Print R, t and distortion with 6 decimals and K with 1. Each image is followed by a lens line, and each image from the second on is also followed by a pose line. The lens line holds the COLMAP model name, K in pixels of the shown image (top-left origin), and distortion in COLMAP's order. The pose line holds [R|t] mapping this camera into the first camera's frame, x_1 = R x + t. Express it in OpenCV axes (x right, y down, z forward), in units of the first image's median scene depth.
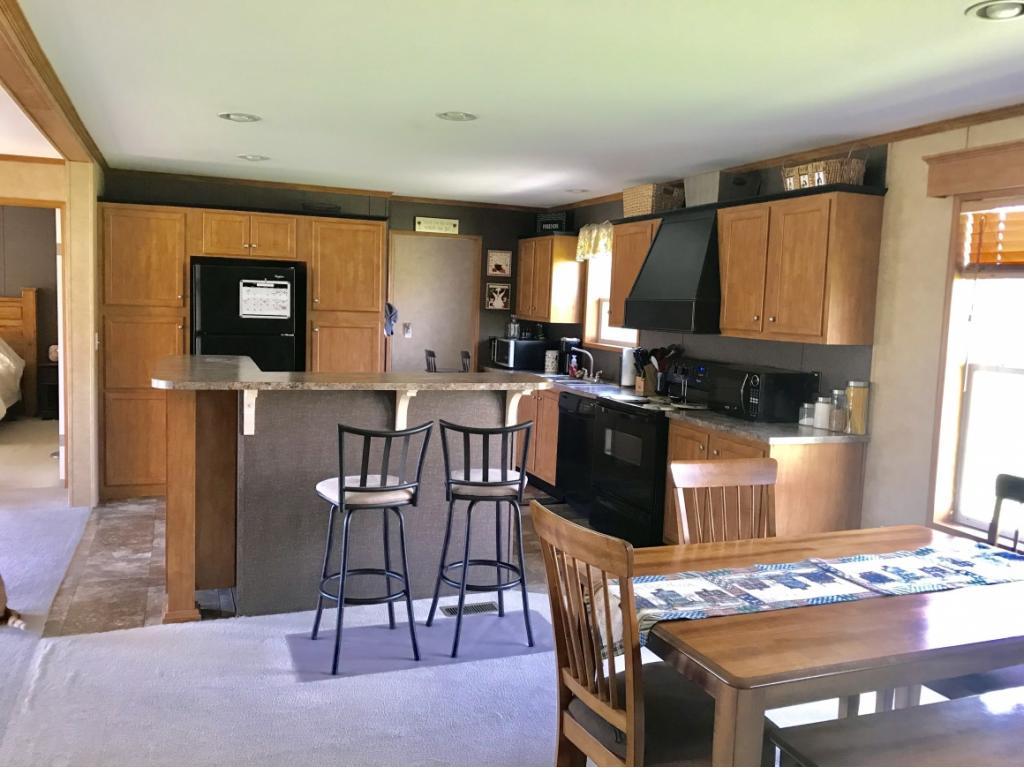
lens RADIAL K [[838.3, 0, 508.0], [0, 838.3, 384.4], [0, 0, 1]] dist [0.061692, -0.015170]
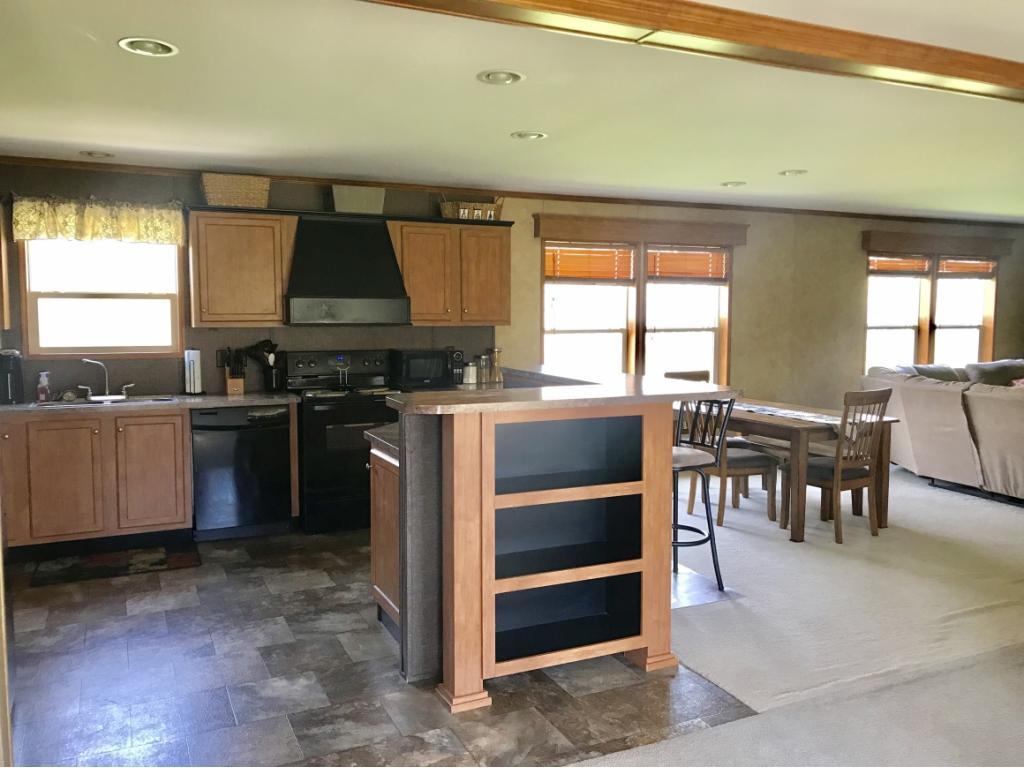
lens RADIAL K [[838.3, 0, 506.5], [0, 838.3, 380.1], [0, 0, 1]] dist [0.061692, -0.015170]
pose [[-0.053255, -0.129941, 0.990091, -1.083489], [0.089142, 0.986920, 0.134320, -0.145329], [-0.994594, 0.095411, -0.040975, 1.012902]]
